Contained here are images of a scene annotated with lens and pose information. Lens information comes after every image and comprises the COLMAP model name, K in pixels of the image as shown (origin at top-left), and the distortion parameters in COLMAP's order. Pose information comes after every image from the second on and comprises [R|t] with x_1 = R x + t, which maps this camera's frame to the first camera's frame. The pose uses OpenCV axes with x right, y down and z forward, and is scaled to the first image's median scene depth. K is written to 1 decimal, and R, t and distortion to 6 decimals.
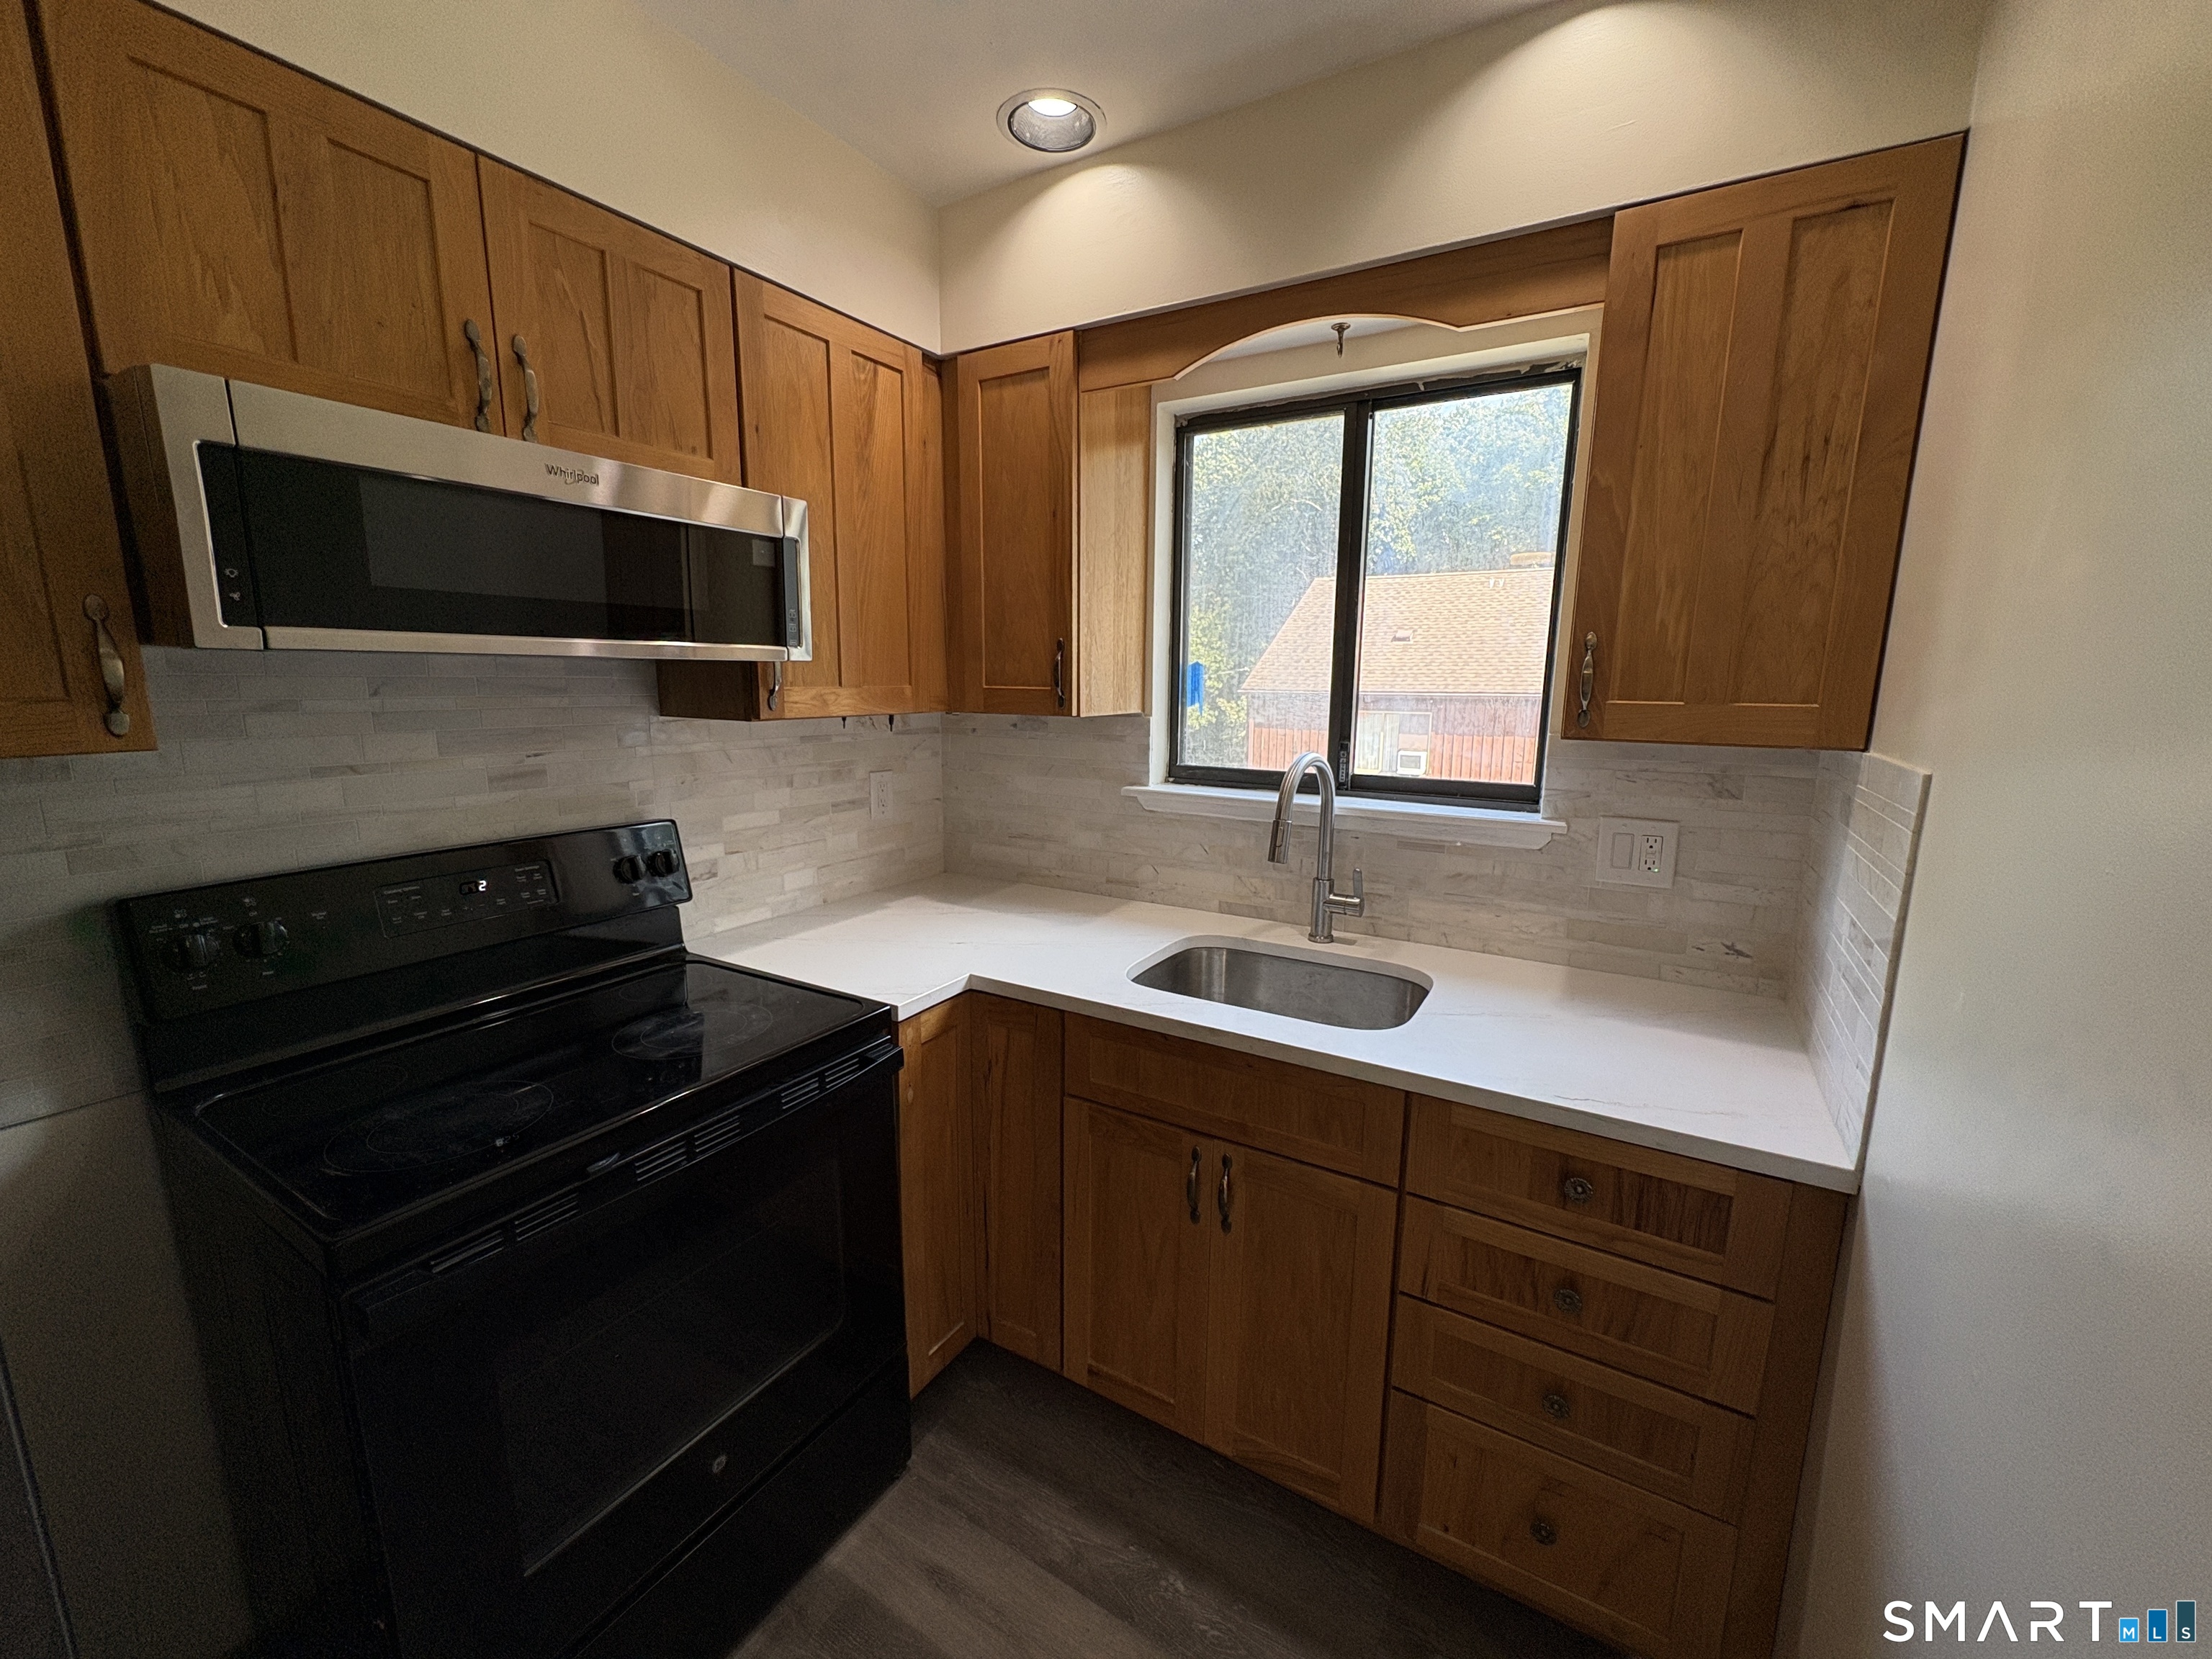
lens RADIAL K [[879.5, 0, 1104.9], [0, 879.5, 830.8], [0, 0, 1]] dist [-0.000352, -0.000499]
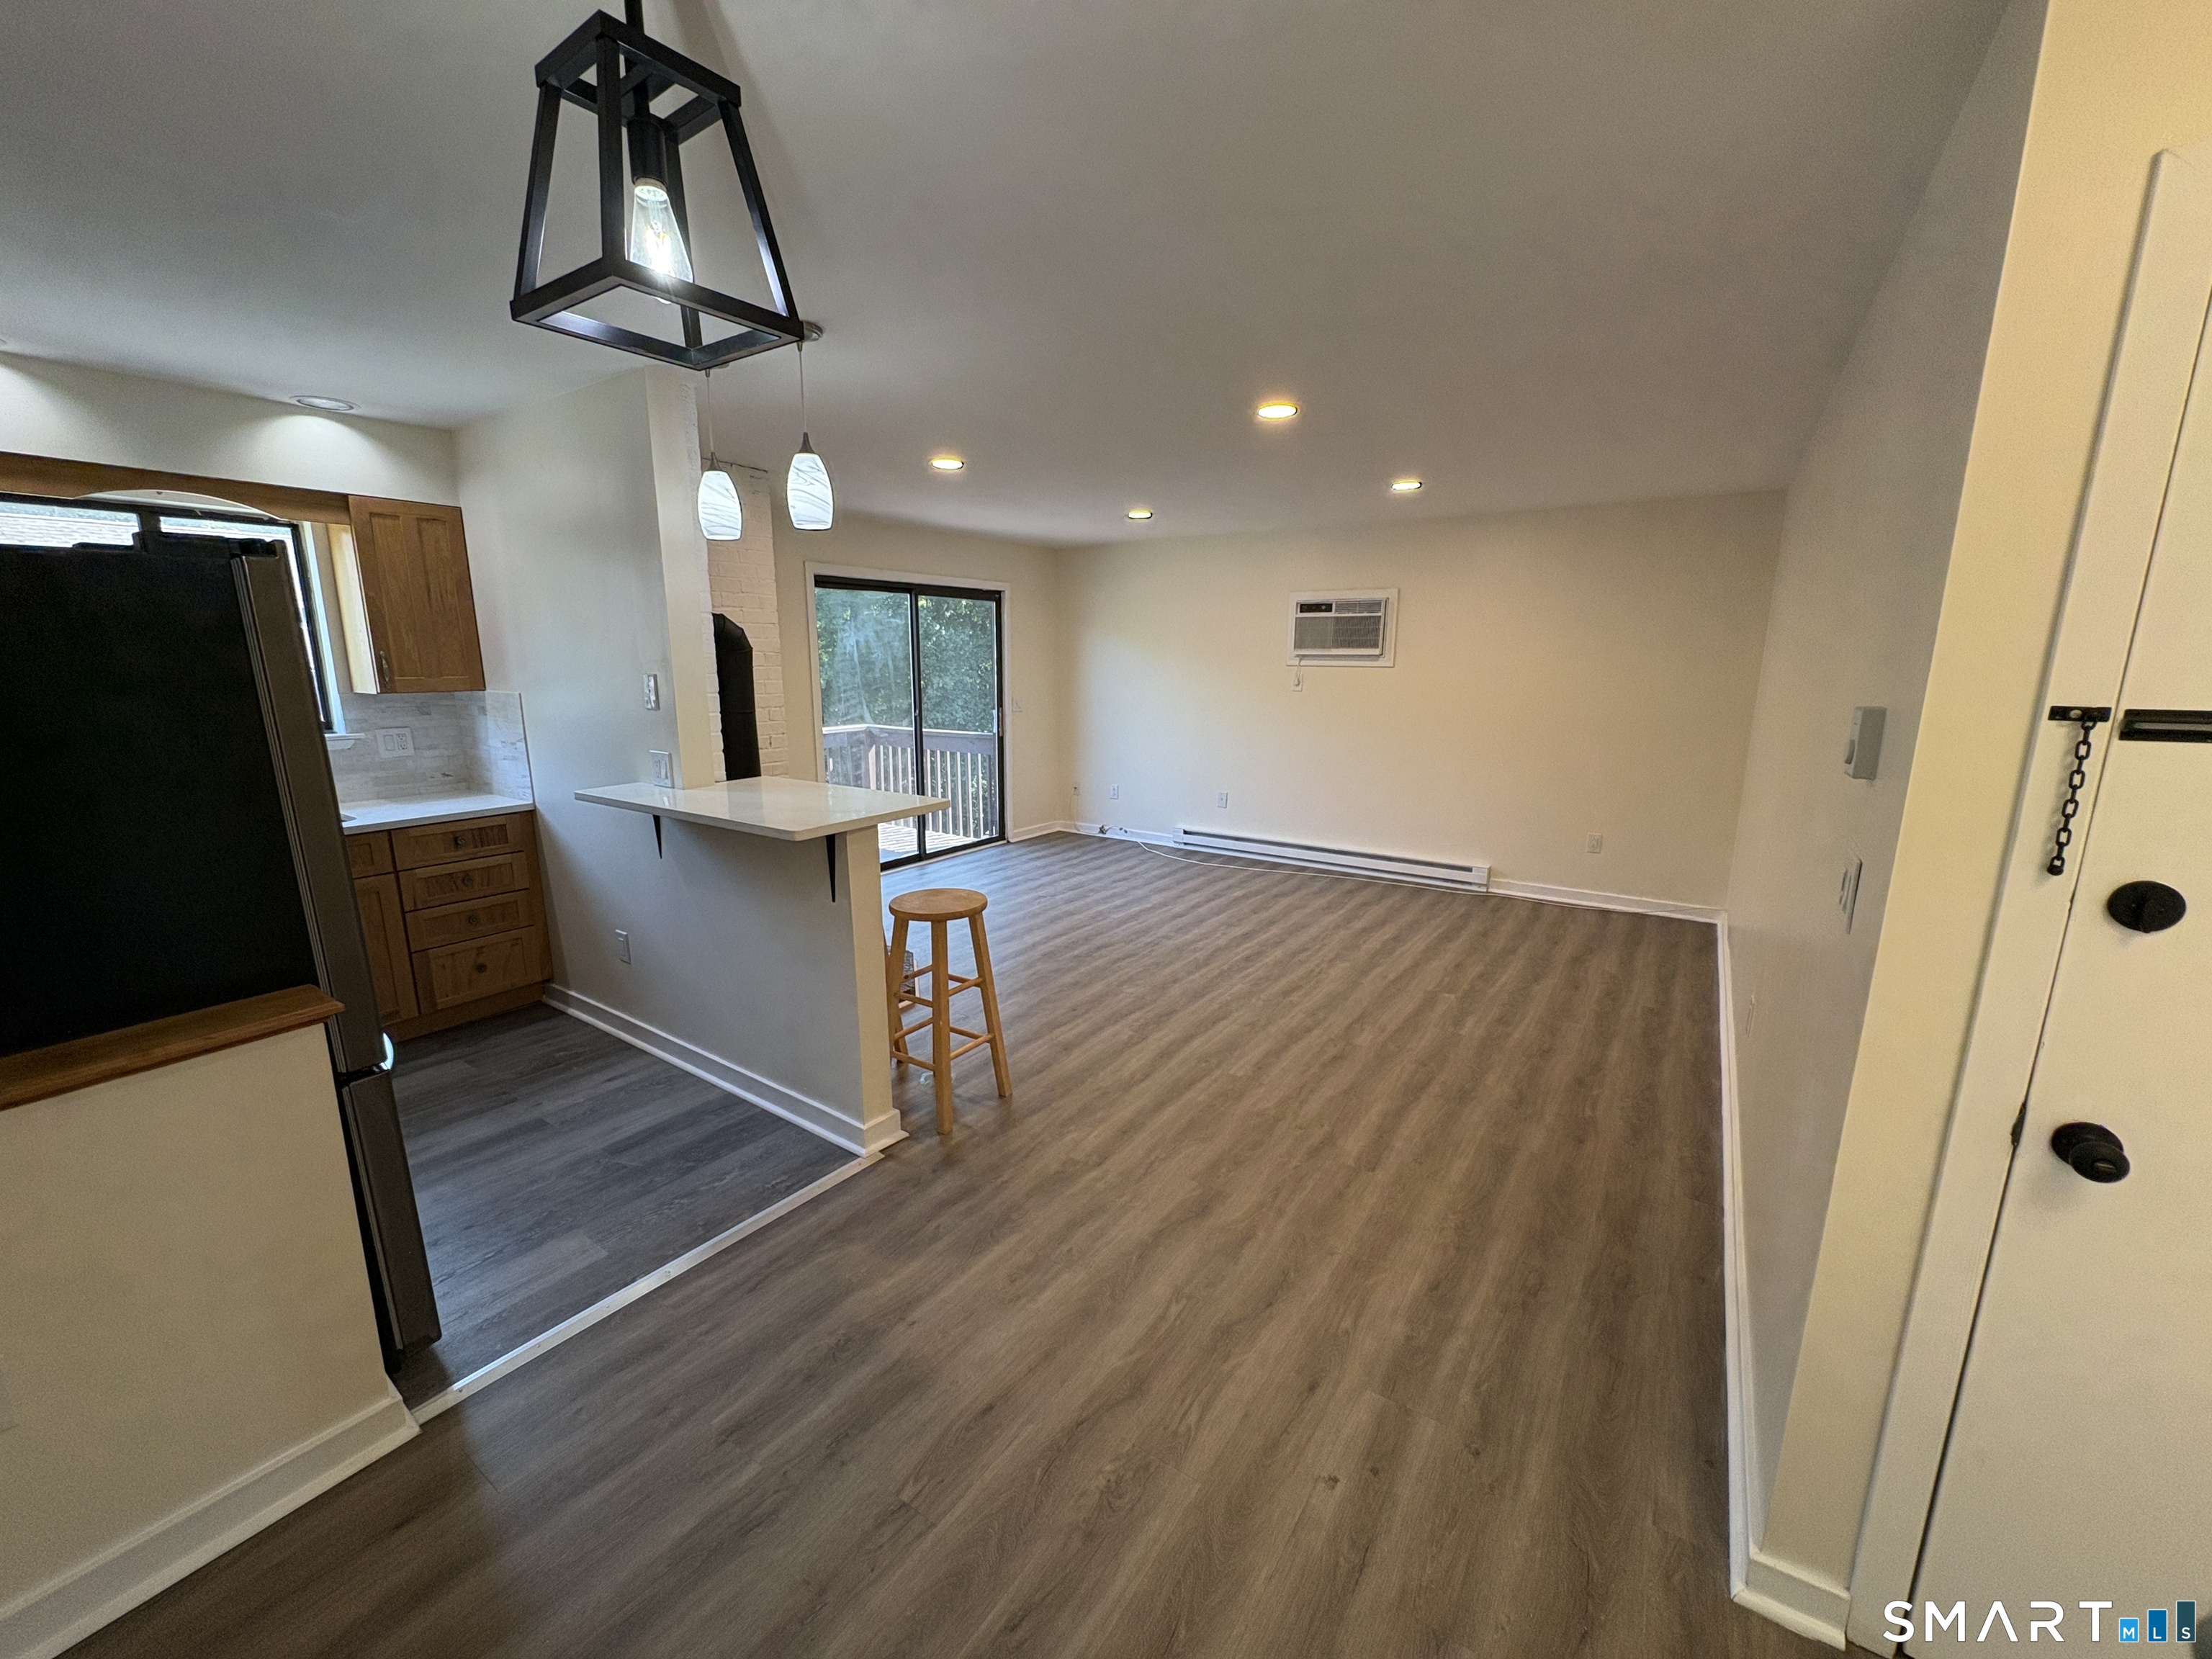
lens RADIAL K [[879.5, 0, 1104.9], [0, 879.5, 830.8], [0, 0, 1]] dist [-0.000352, -0.000499]
pose [[0.055008, -0.208741, 0.976423, -1.661331], [0.173140, 0.965083, 0.196563, 0.121307], [-0.983360, 0.158245, 0.089228, -1.049561]]
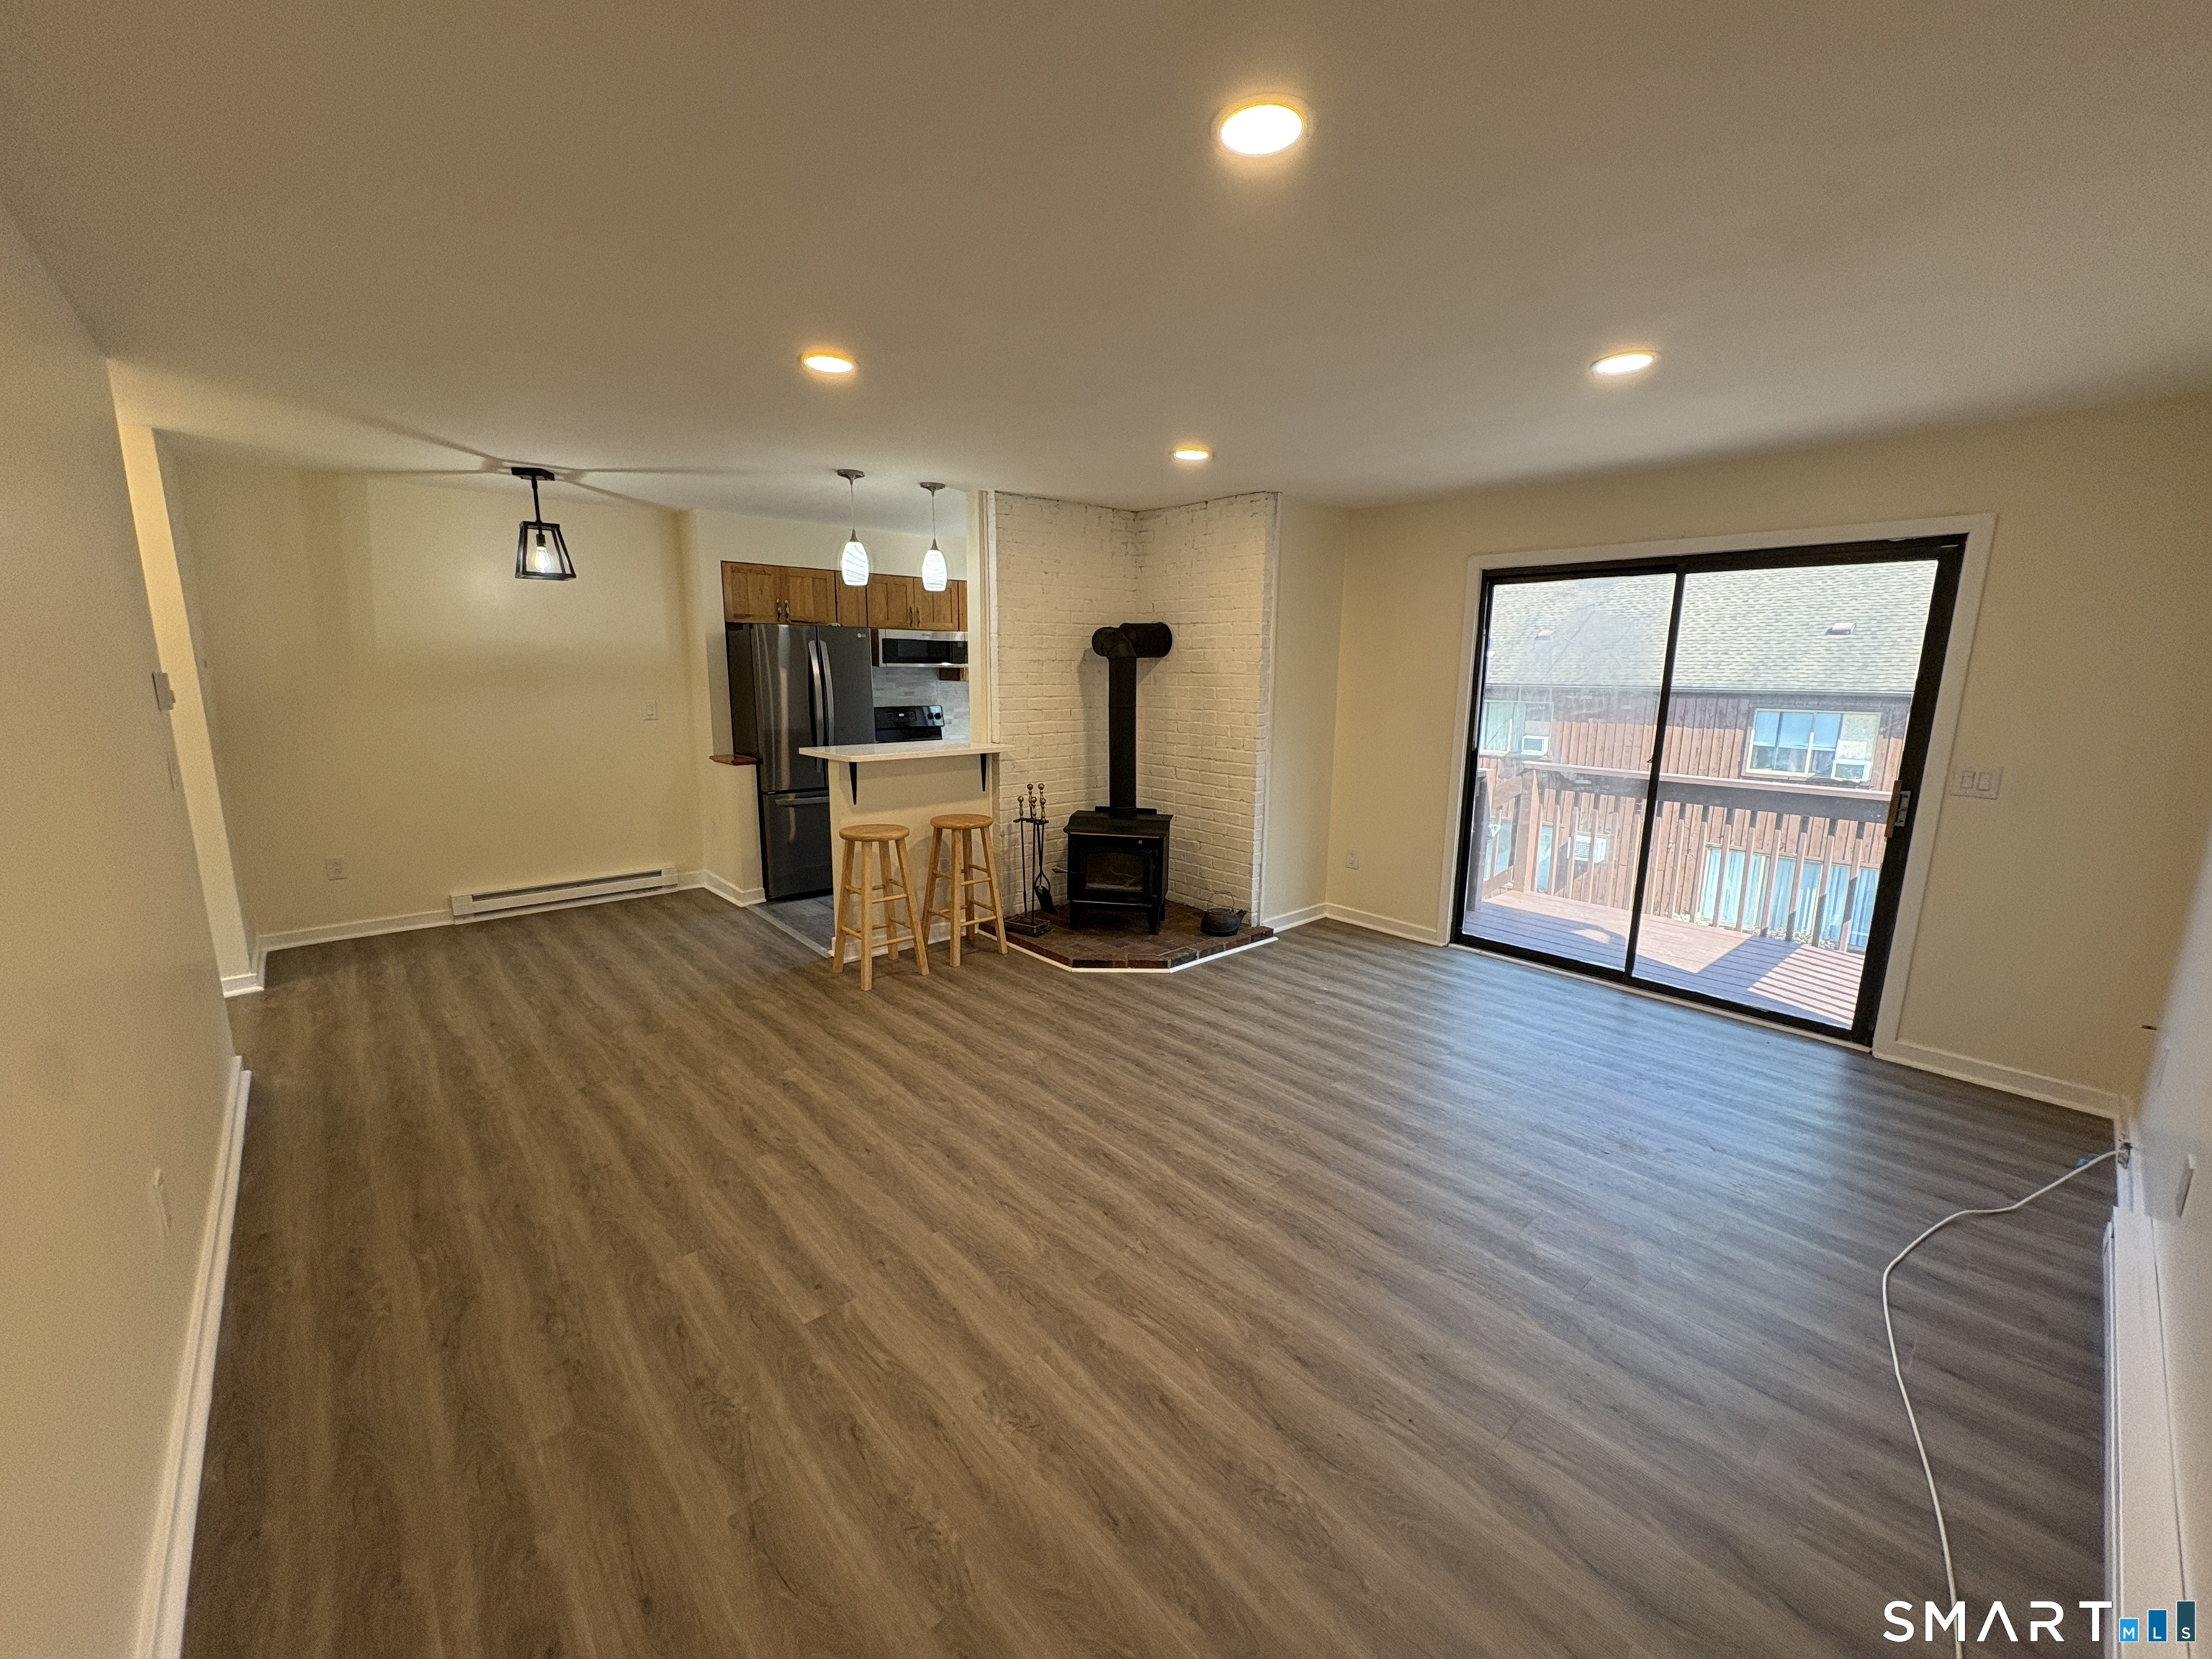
lens RADIAL K [[879.5, 0, 1104.9], [0, 879.5, 830.8], [0, 0, 1]] dist [-0.000352, -0.000499]
pose [[0.955290, 0.054244, -0.290653, 1.528663], [-0.052202, 0.998527, 0.014781, 0.493975], [0.291027, 0.001053, 0.956714, -2.842826]]
